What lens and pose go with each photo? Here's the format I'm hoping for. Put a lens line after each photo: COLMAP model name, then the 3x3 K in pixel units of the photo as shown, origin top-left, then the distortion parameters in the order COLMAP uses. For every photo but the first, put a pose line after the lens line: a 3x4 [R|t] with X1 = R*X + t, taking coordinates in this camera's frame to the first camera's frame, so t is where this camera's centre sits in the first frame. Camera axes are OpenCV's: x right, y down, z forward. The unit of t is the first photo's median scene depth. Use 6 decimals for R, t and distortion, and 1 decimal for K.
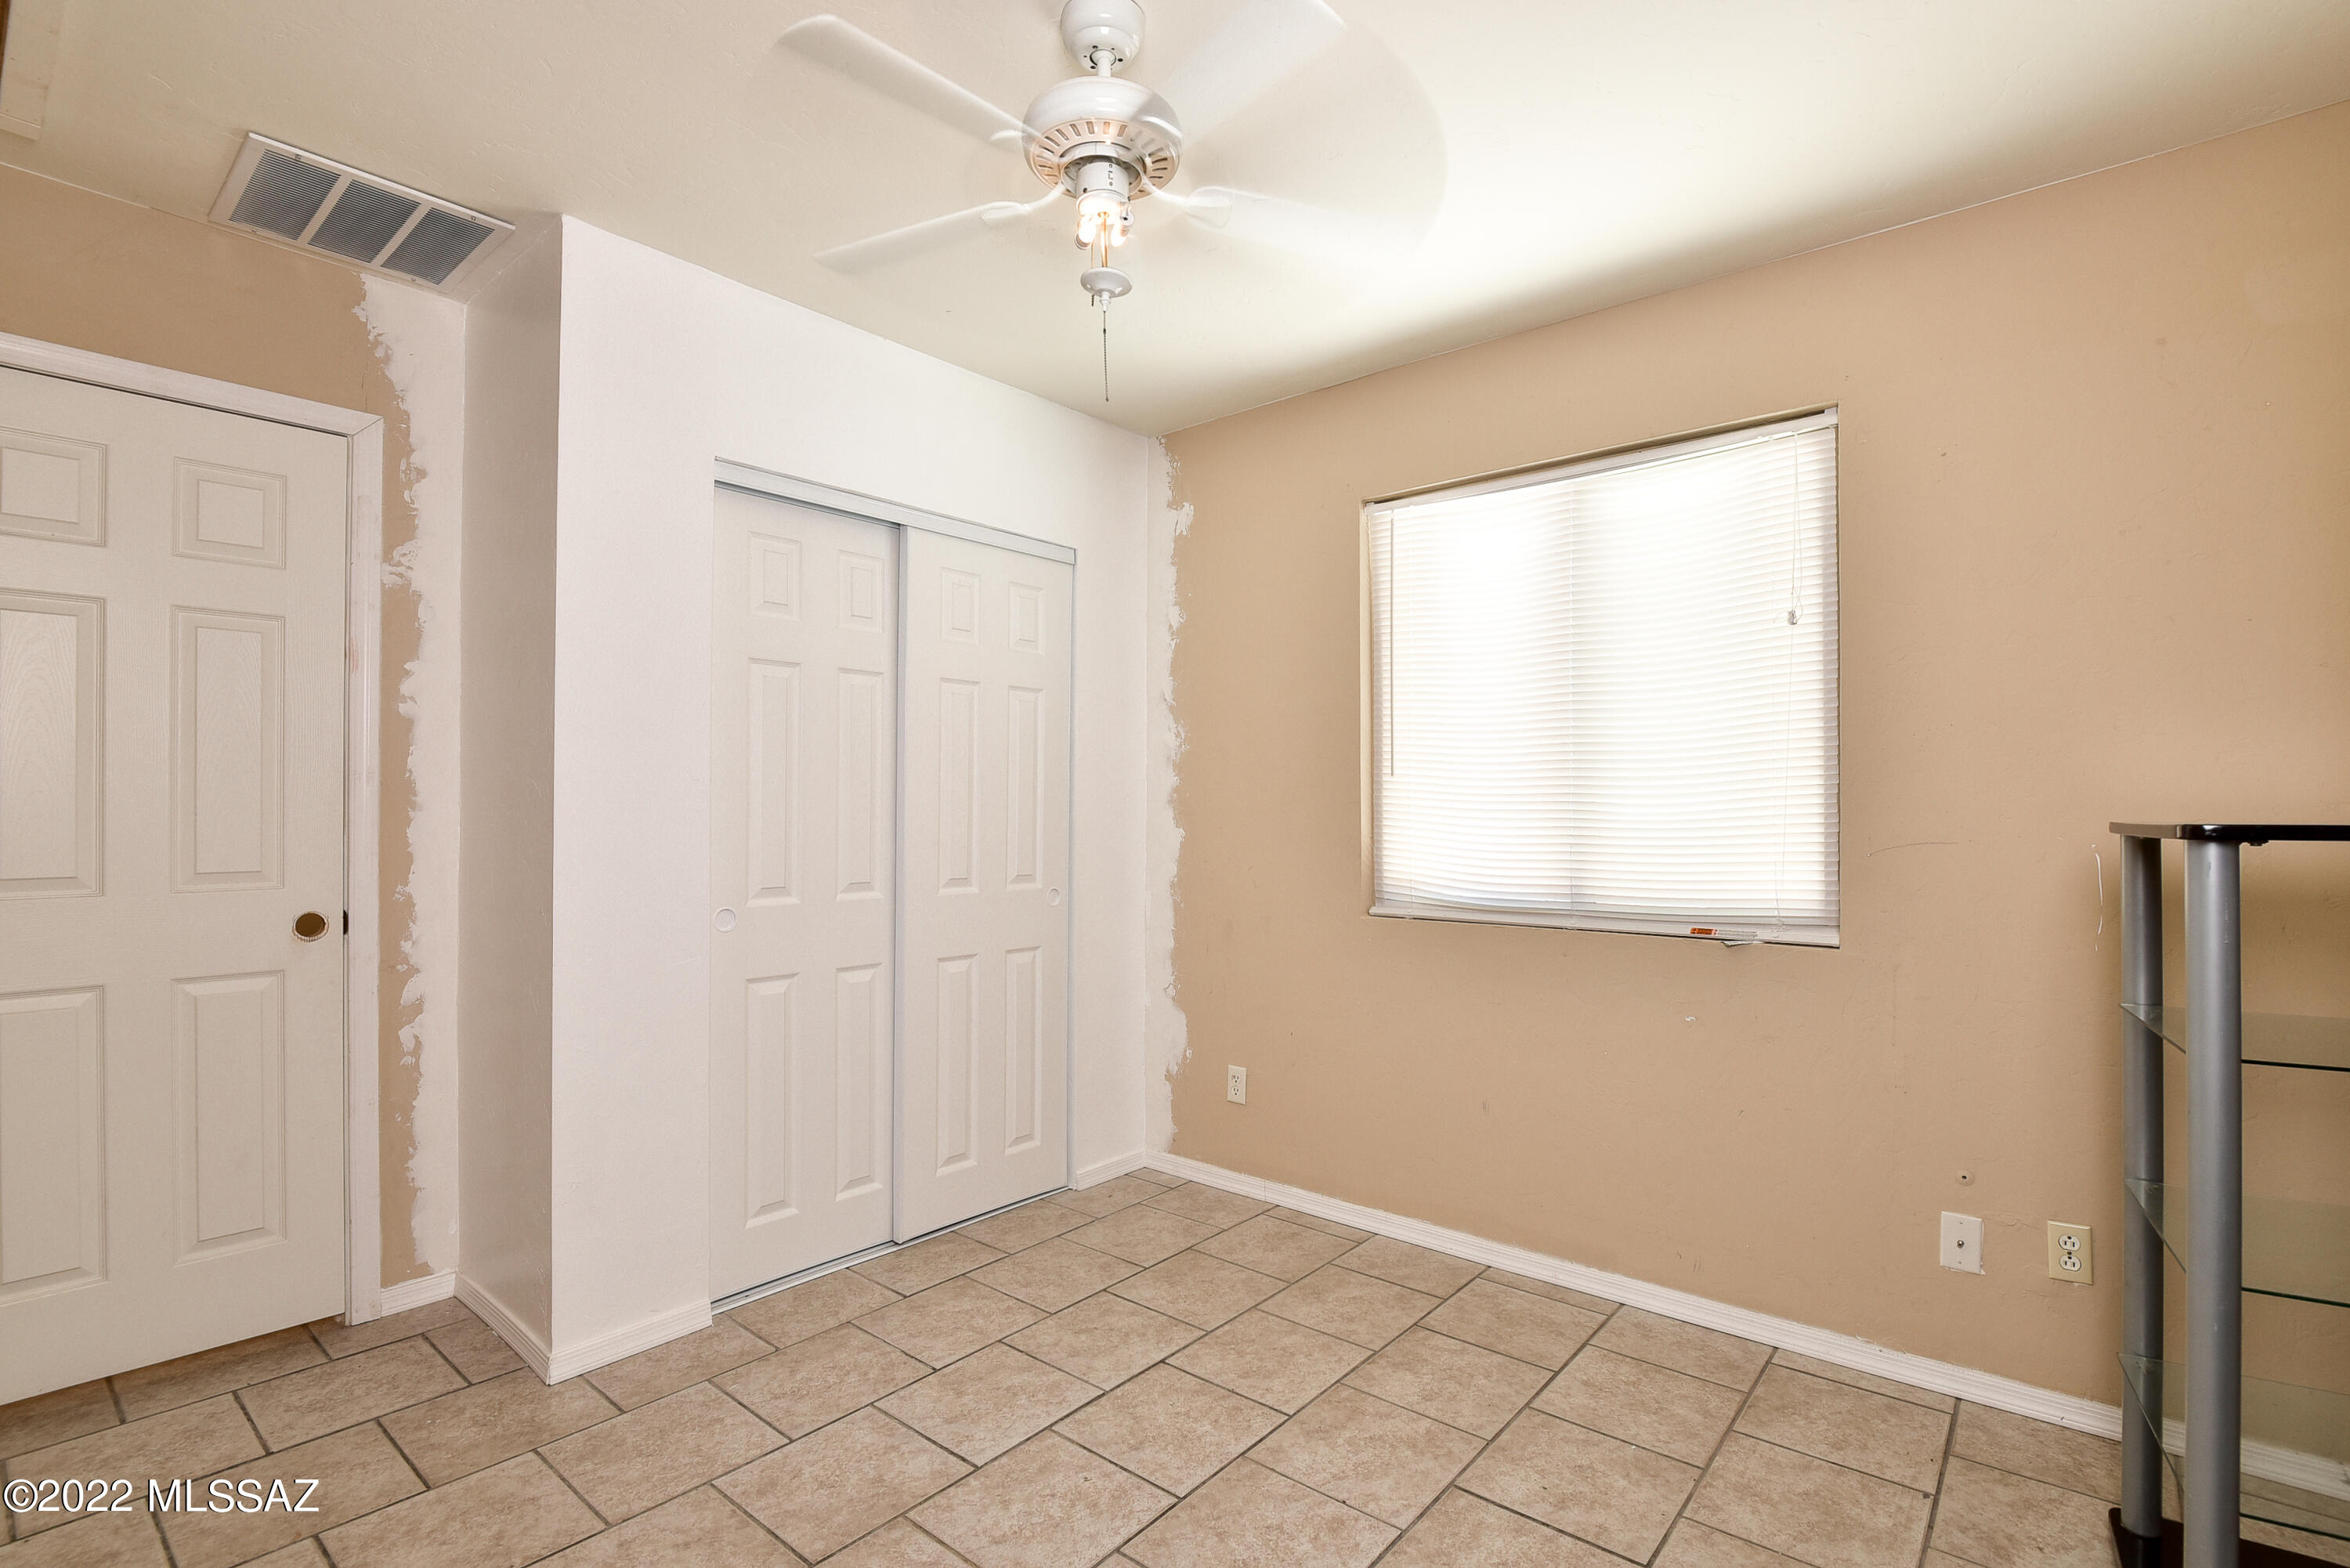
lens RADIAL K [[1112.3, 0, 1169.1], [0, 1112.3, 800.8], [0, 0, 1]] dist [-0.003628, -0.014335]
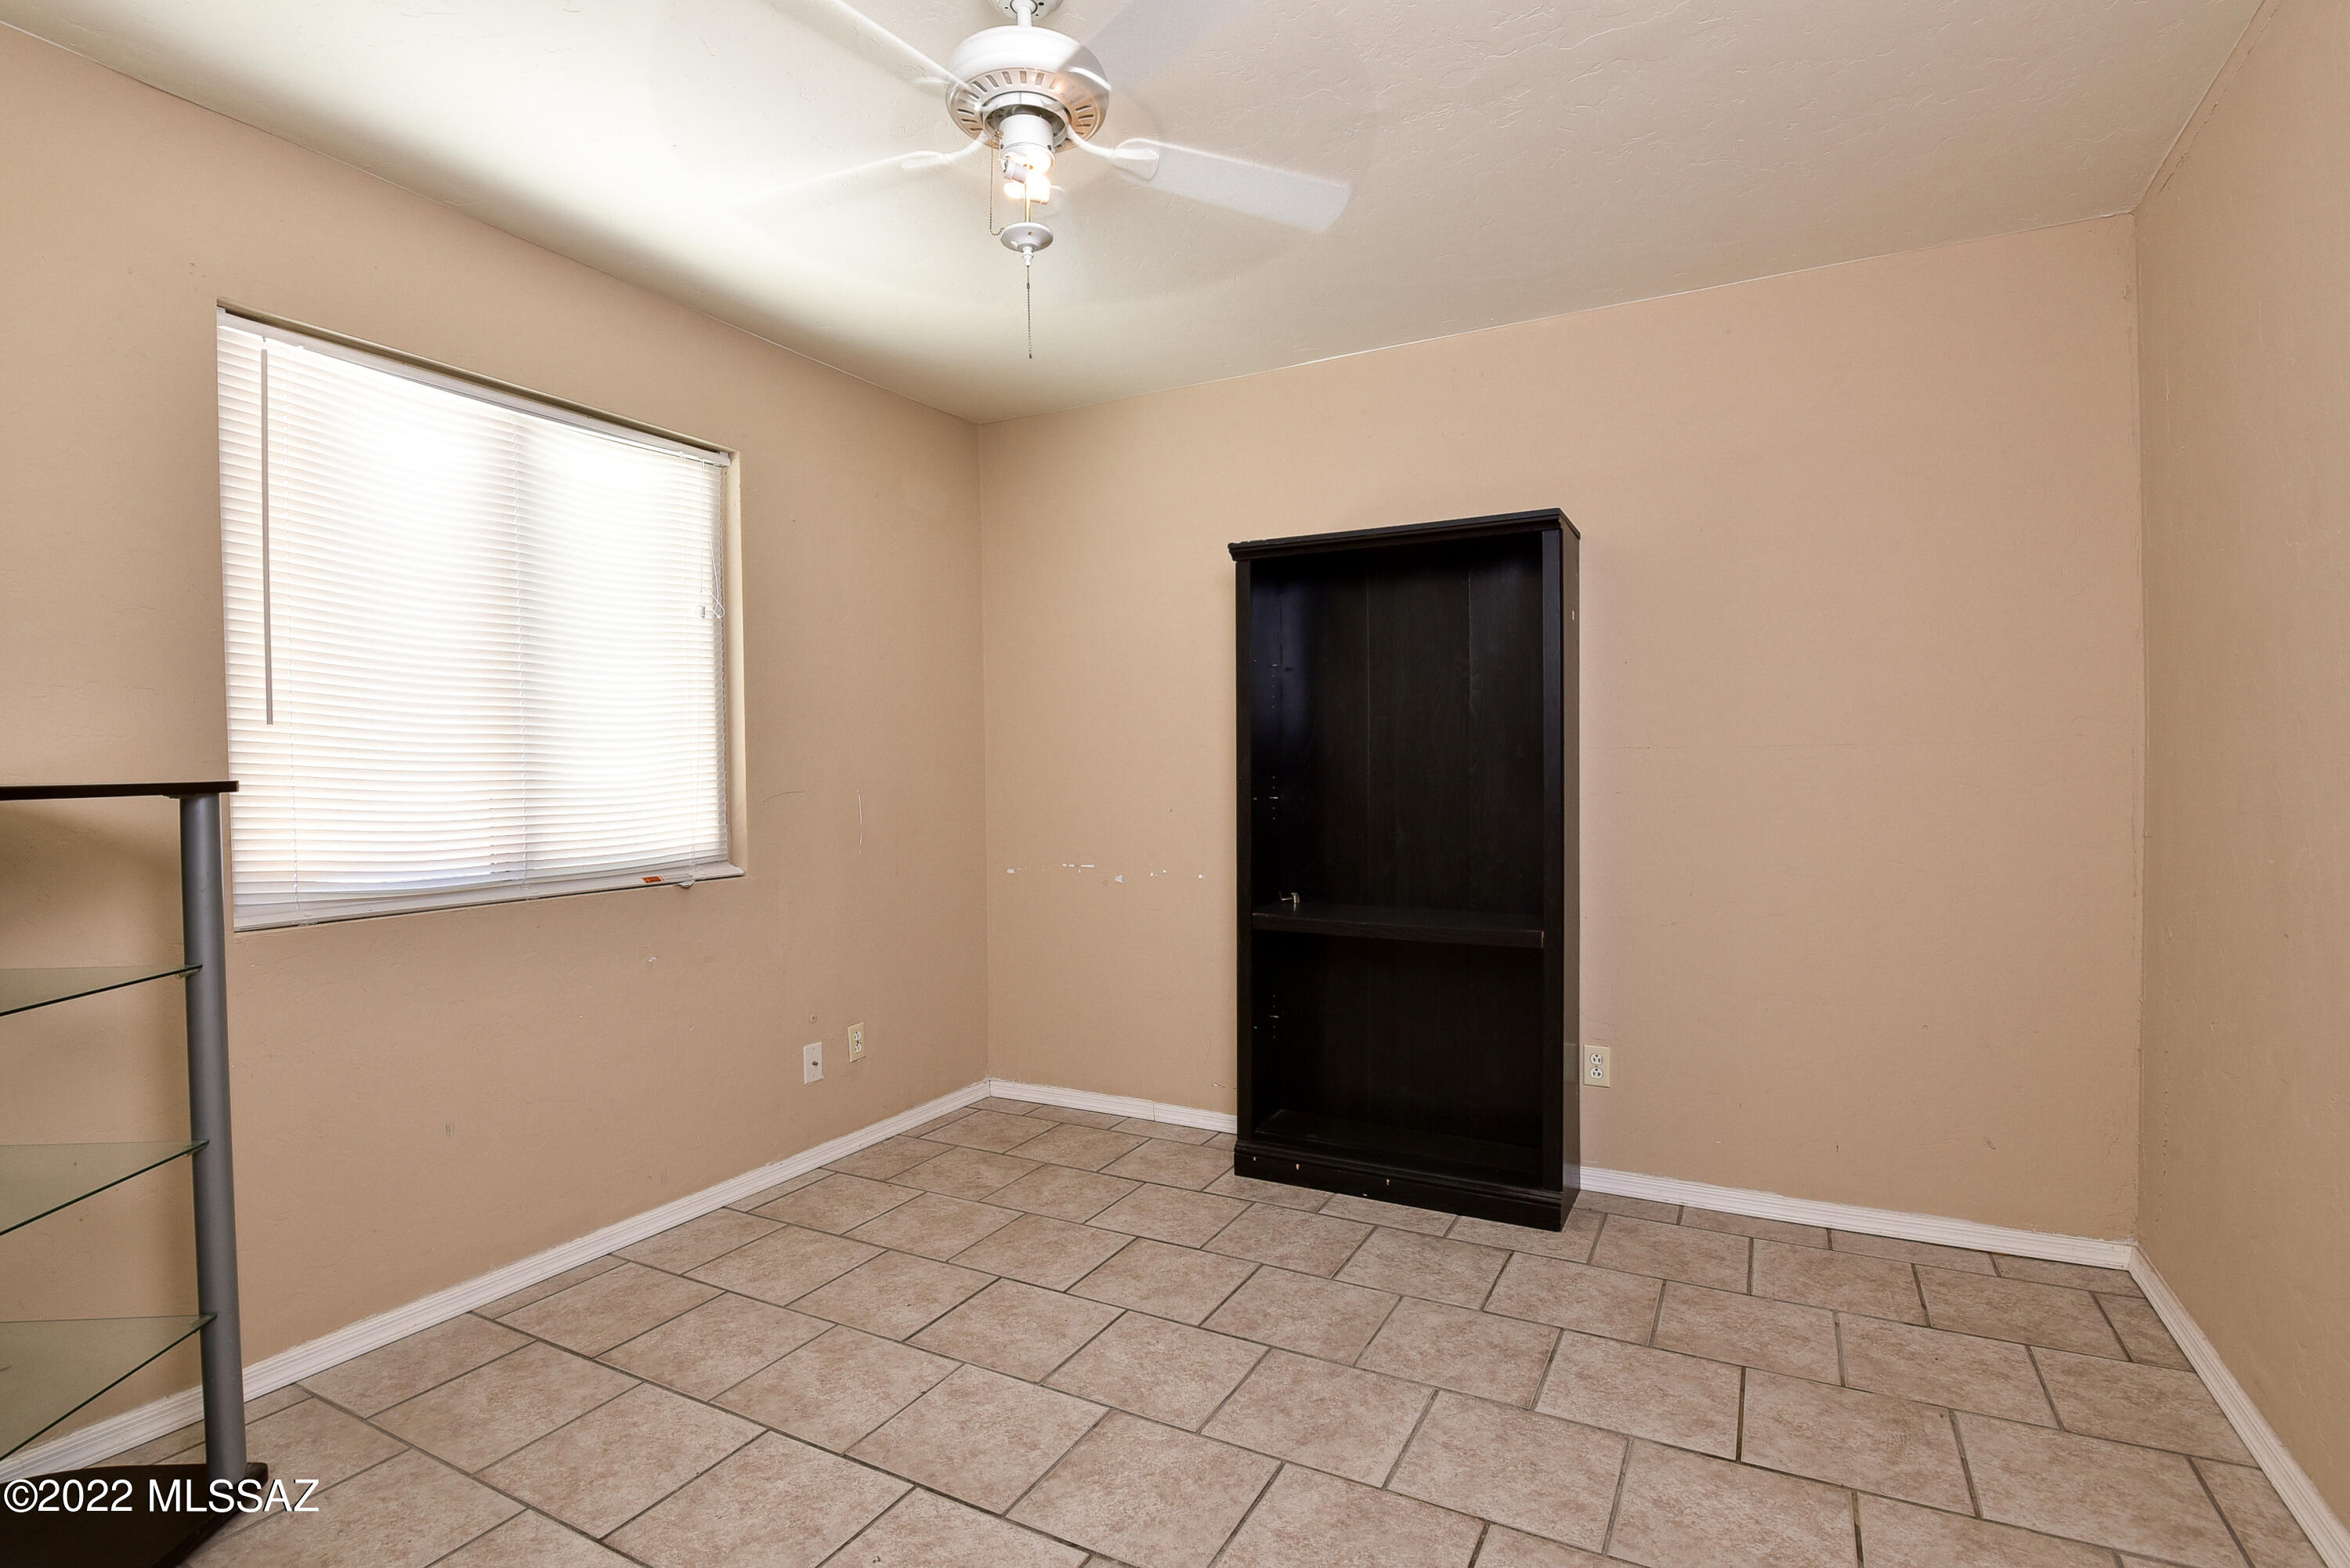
lens RADIAL K [[1103.8, 0, 1175.0], [0, 1103.8, 784.0], [0, 0, 1]] dist [-0.002393, -0.012384]
pose [[-0.208599, -0.013930, 0.977902, -0.772890], [0.000640, 0.999896, 0.014380, 0.007115], [-0.978001, 0.003625, -0.208568, 0.788150]]
